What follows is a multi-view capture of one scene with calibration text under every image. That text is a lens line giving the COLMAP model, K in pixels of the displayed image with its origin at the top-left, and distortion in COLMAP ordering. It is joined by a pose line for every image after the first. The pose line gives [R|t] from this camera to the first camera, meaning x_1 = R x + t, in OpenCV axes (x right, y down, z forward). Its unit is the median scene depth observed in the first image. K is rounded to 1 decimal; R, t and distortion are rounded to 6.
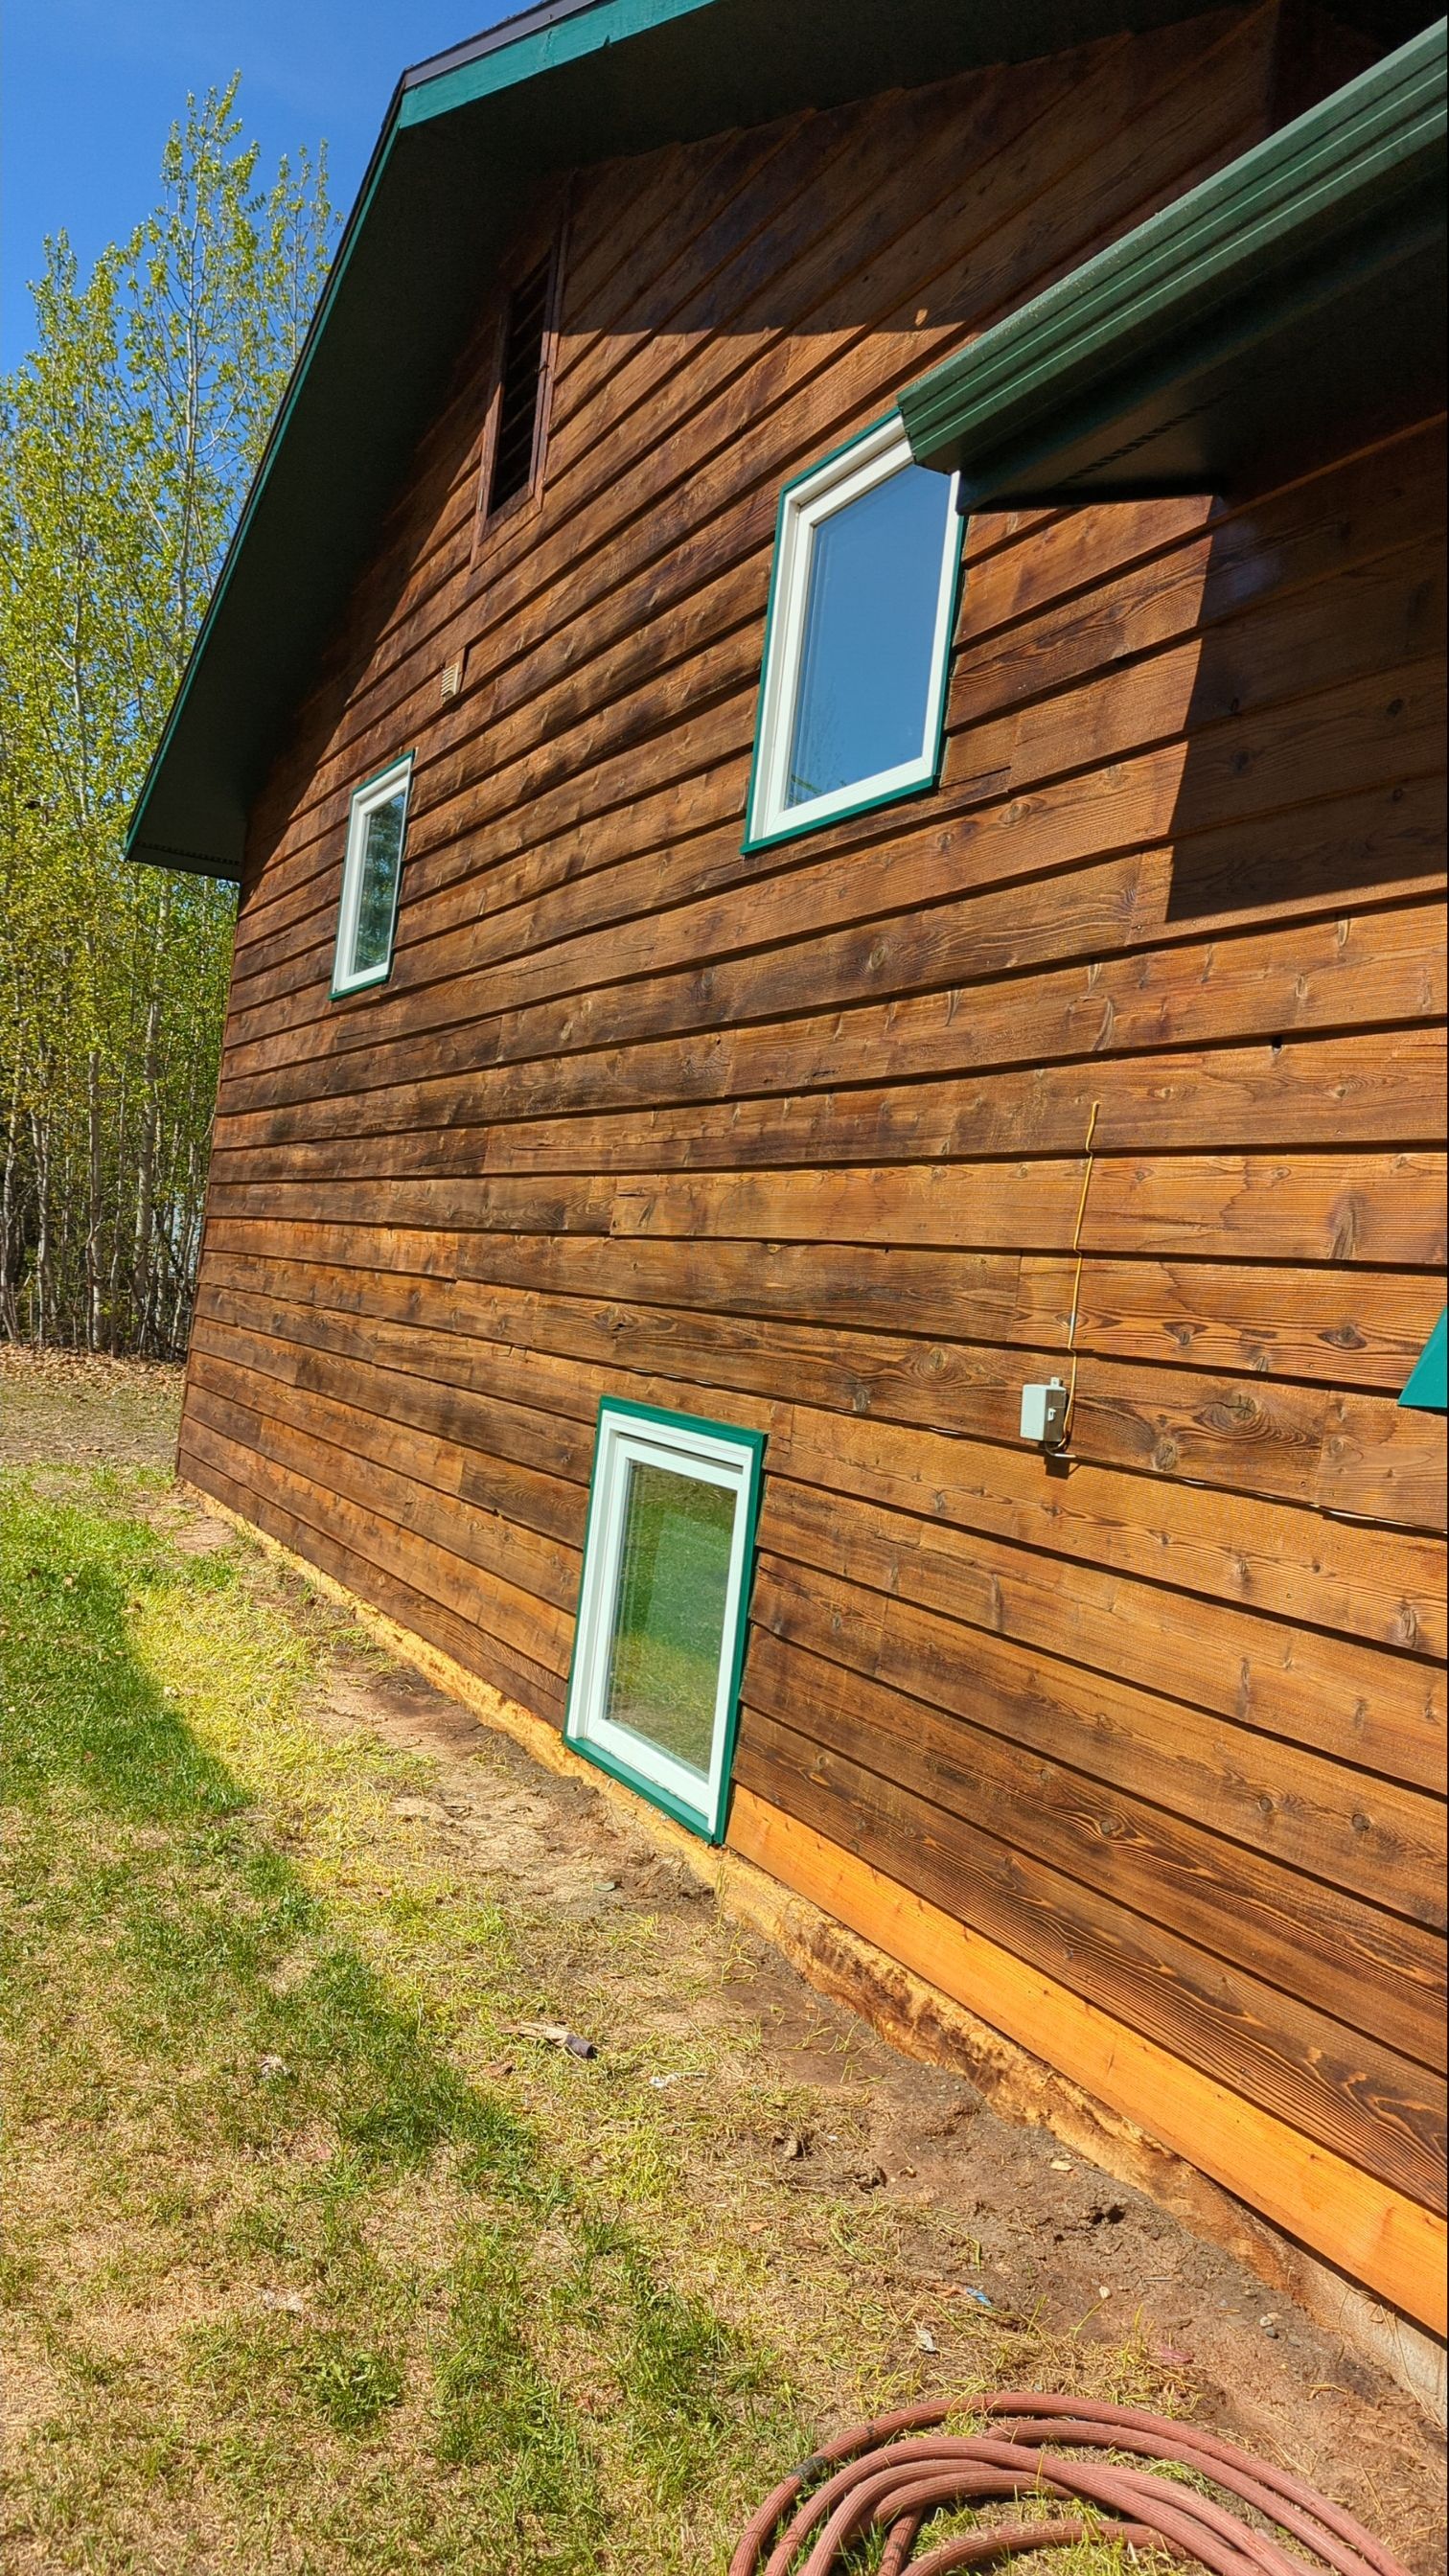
lens RADIAL K [[1980.9, 0, 724.5], [0, 1980.9, 1288.0], [0, 0, 1]] dist [0.015854, -0.007018]
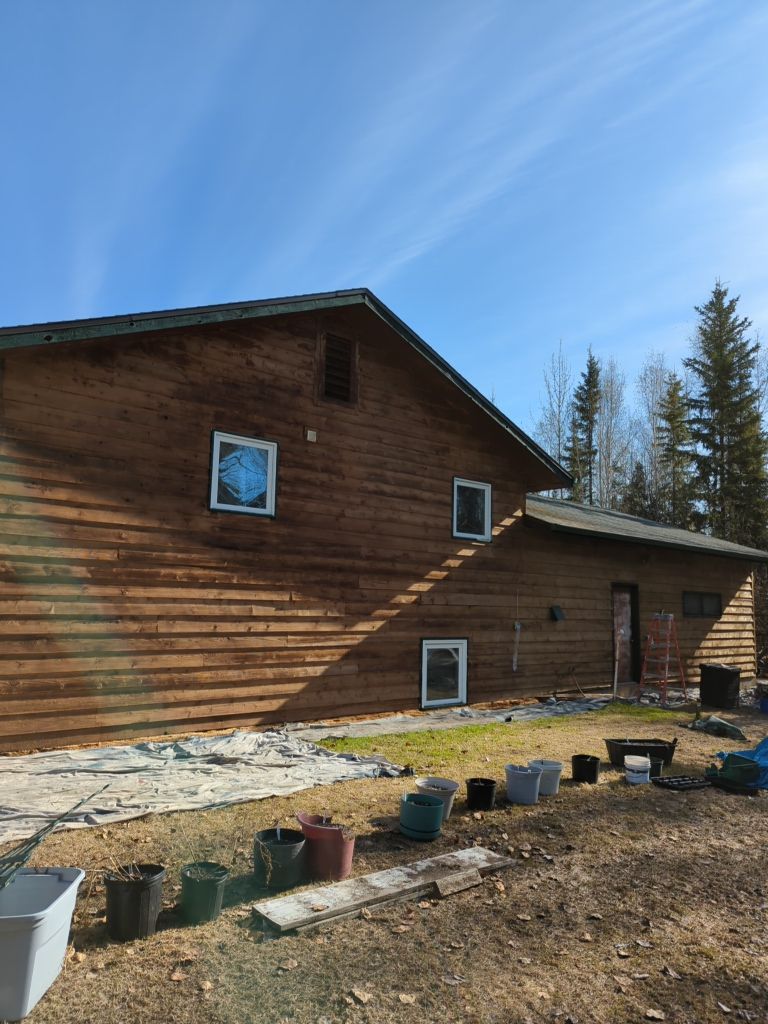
lens RADIAL K [[730.9, 0, 379.3], [0, 730.9, 510.7], [0, 0, 1]] dist [0.079539, -0.073877]
pose [[-0.282107, 0.006356, 0.959362, -1.741733], [-0.063505, 0.997661, -0.025284, -0.202566], [-0.957279, -0.068057, -0.281043, 1.592699]]
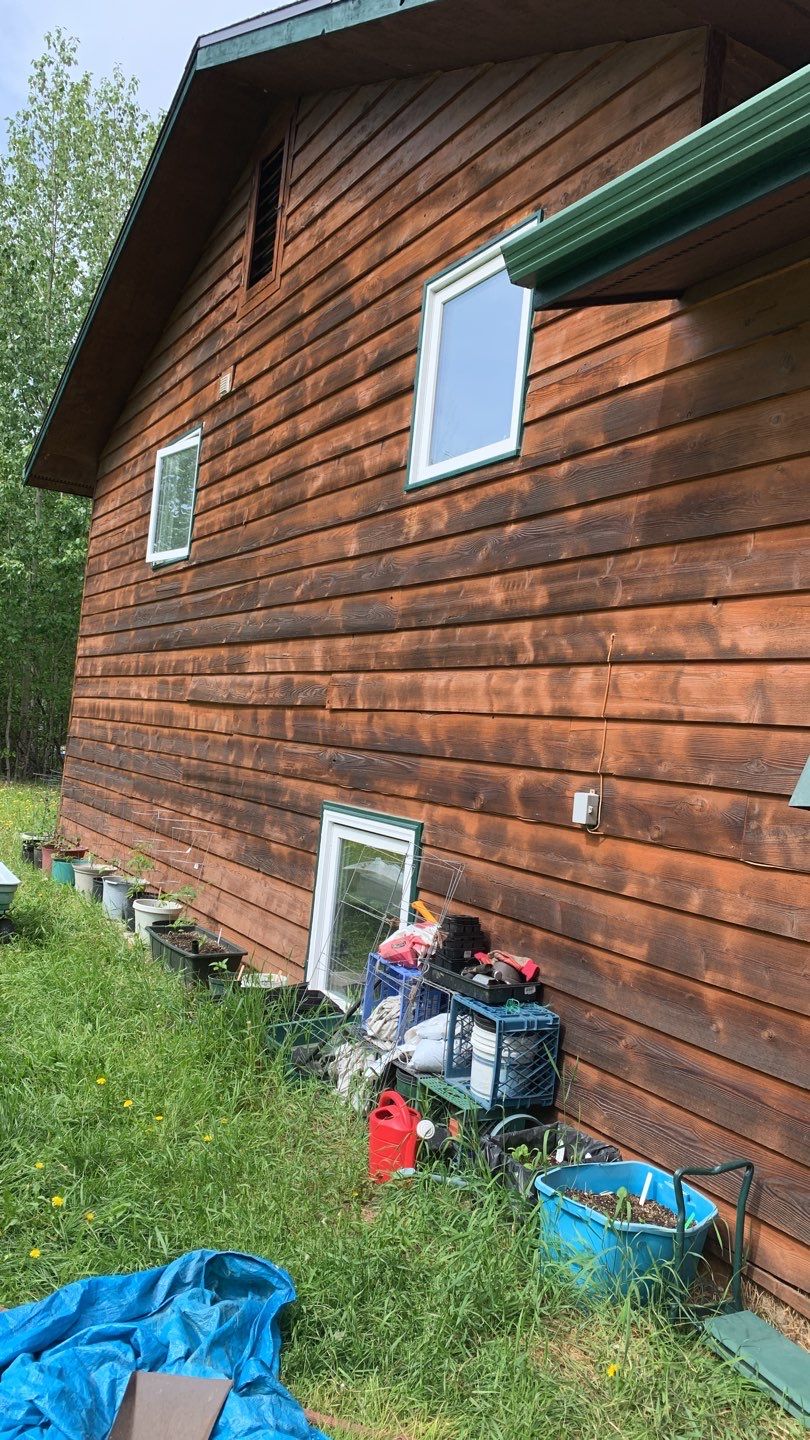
lens RADIAL K [[826.8, 0, 404.6], [0, 826.8, 727.3], [0, 0, 1]] dist [-0.001862, -0.001860]
pose [[0.981812, -0.006089, 0.189759, -0.129101], [0.004610, 0.999955, 0.008234, -0.015854], [-0.189801, -0.007210, 0.981796, 0.282009]]
